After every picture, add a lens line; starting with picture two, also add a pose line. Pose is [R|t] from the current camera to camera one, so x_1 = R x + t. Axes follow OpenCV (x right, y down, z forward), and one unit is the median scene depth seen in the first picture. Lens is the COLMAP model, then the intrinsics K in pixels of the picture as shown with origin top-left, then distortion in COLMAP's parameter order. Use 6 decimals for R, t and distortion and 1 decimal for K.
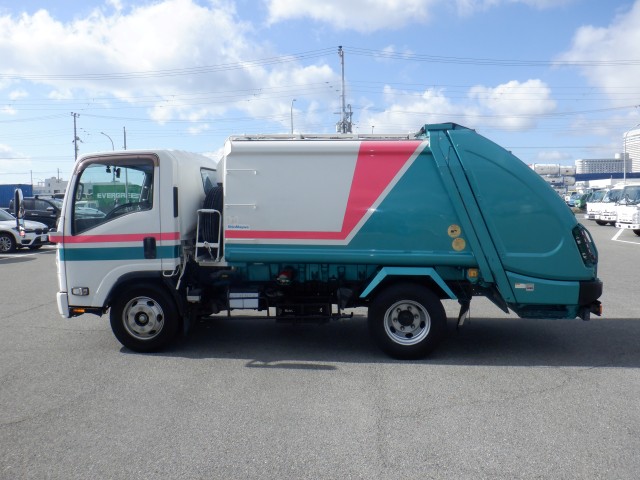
lens RADIAL K [[544.0, 0, 319.3], [0, 544.0, 236.4], [0, 0, 1]] dist [-0.035716, 0.007032]
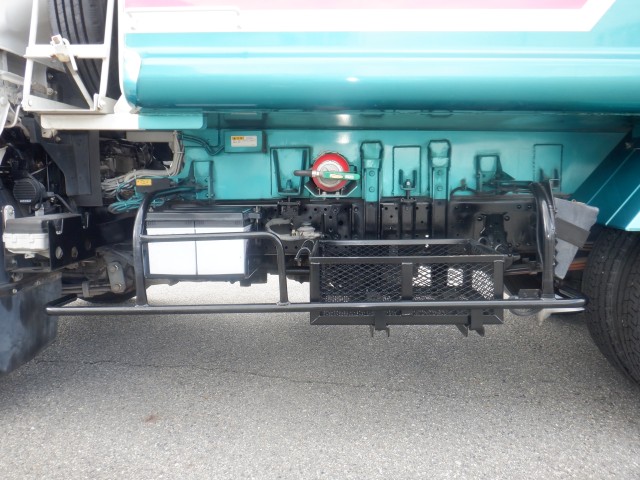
lens RADIAL K [[544.0, 0, 319.3], [0, 544.0, 238.6], [0, 0, 1]] dist [-0.035716, 0.007032]
pose [[0.998499, -0.001512, 0.054754, -0.089424], [0.000357, 0.999778, 0.021085, 0.108080], [-0.054774, -0.021034, 0.998277, 0.708056]]
